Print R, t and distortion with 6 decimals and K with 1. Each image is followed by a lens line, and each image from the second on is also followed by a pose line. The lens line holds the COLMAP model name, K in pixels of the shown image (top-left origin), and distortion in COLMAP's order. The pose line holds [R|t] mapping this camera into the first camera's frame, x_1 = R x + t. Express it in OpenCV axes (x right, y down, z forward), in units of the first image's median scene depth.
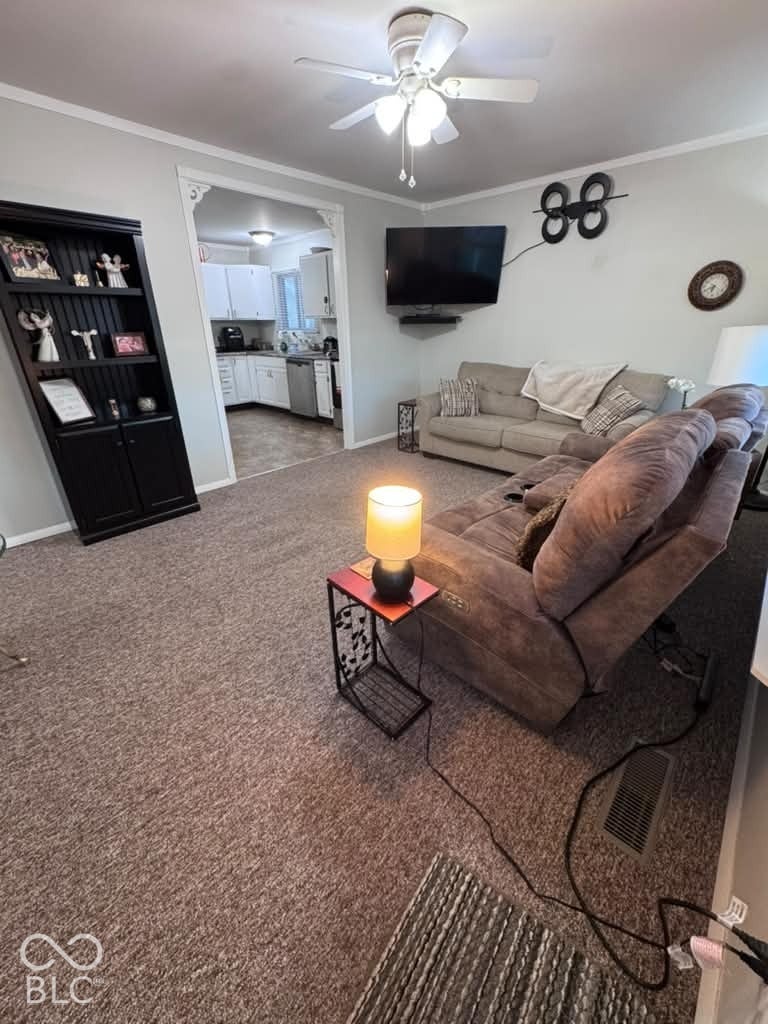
lens RADIAL K [[410.9, 0, 387.1], [0, 410.9, 507.4], [0, 0, 1]] dist [0.001038, -0.000128]
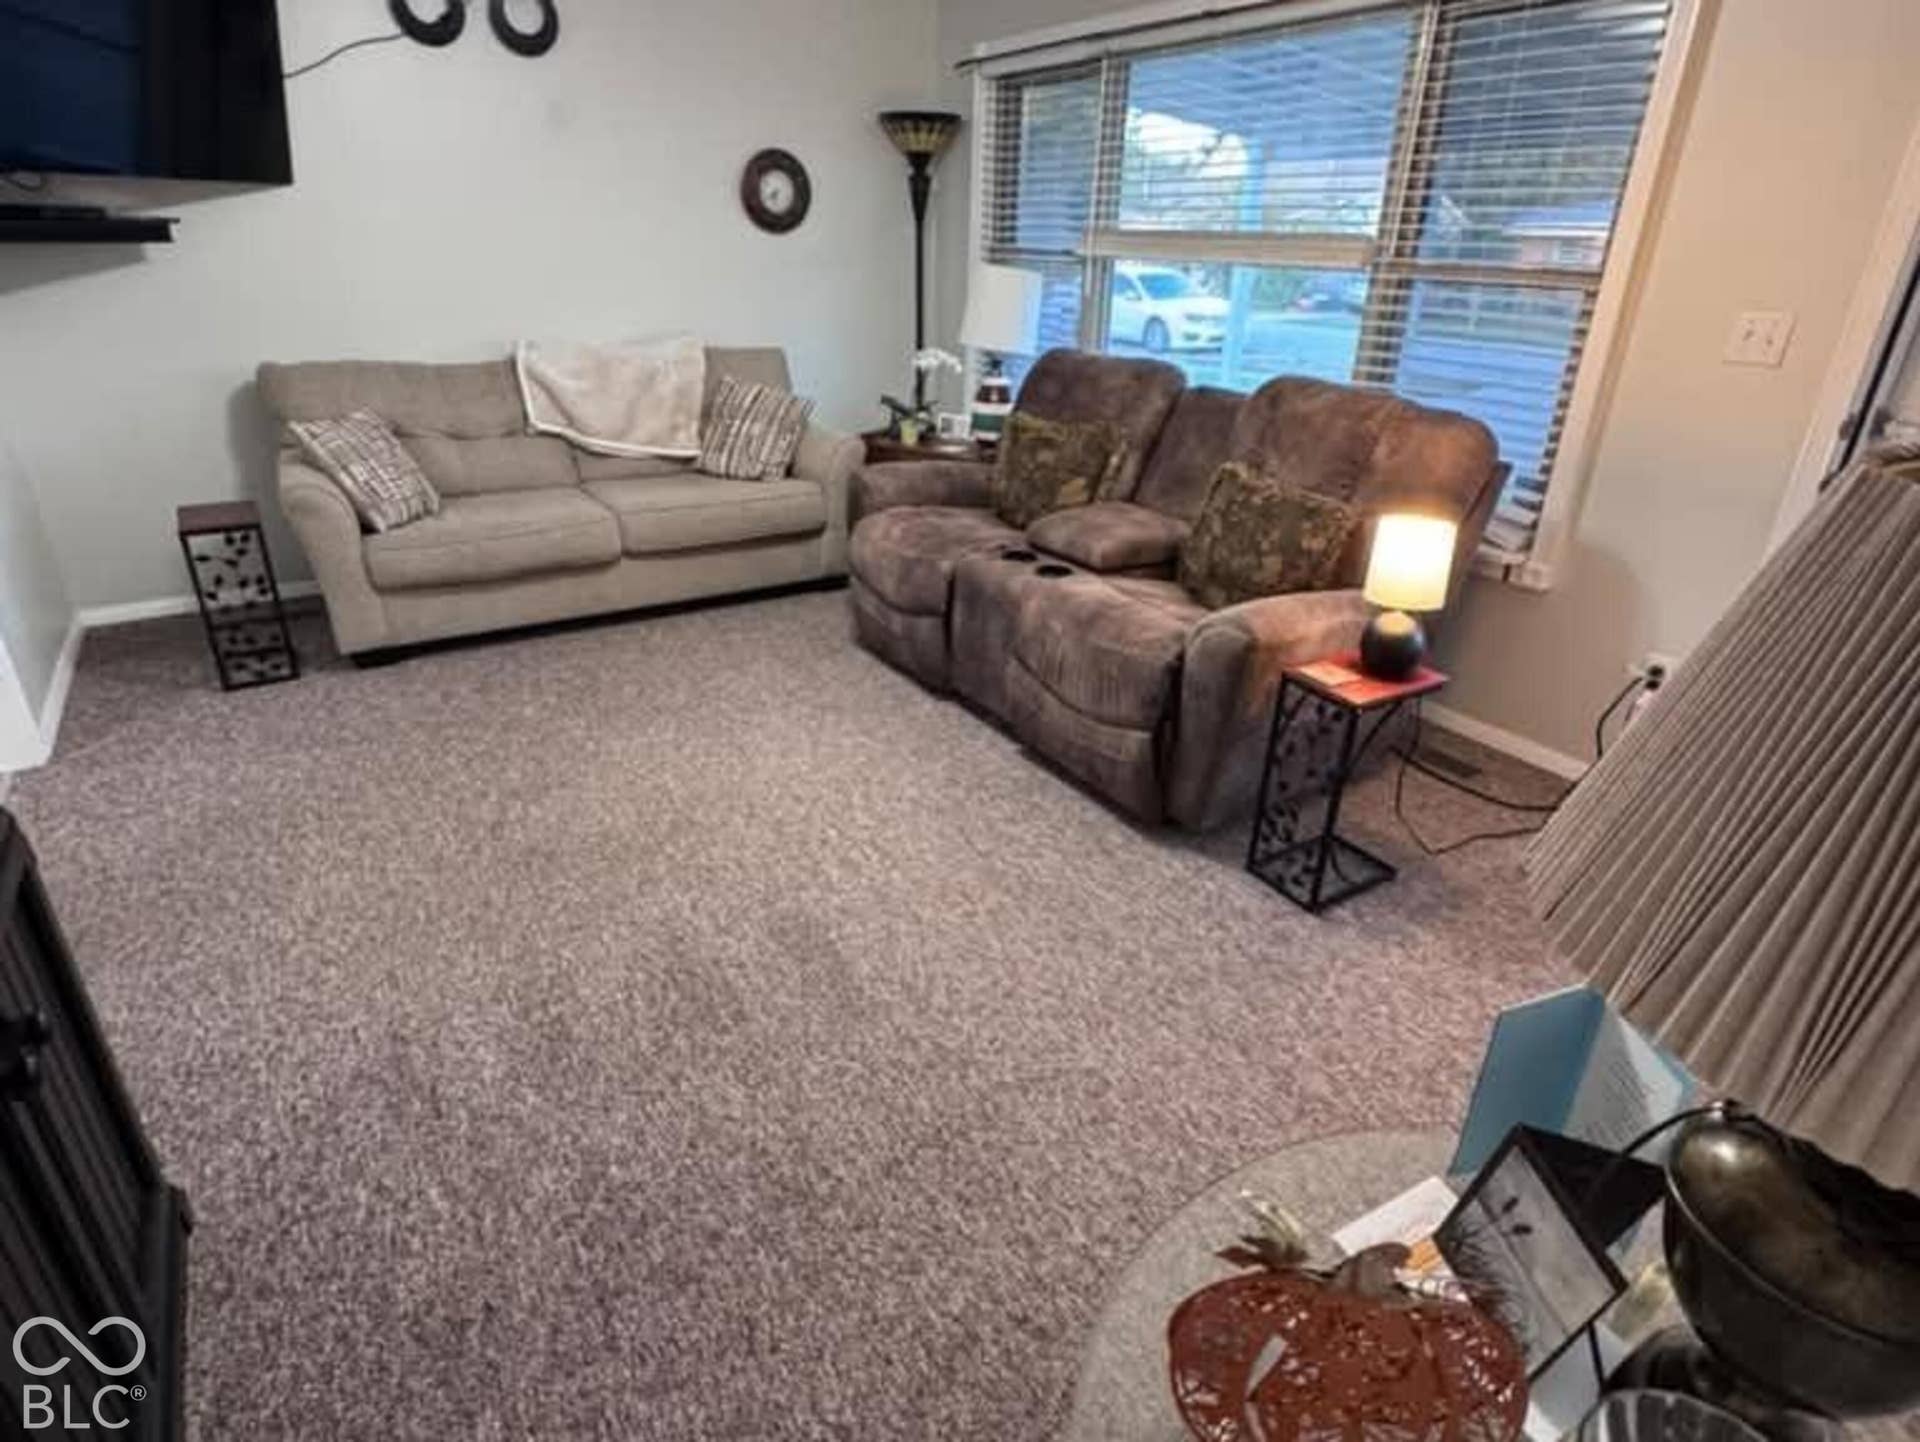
lens RADIAL K [[1035.9, 0, 962.6], [0, 1035.9, 722.2], [0, 0, 1]] dist [-0.006597, -0.000852]
pose [[0.226671, -0.399241, 0.888384, -0.622125], [0.372325, 0.878367, 0.299741, -0.181217], [-0.899997, 0.262825, 0.347748, 0.376267]]
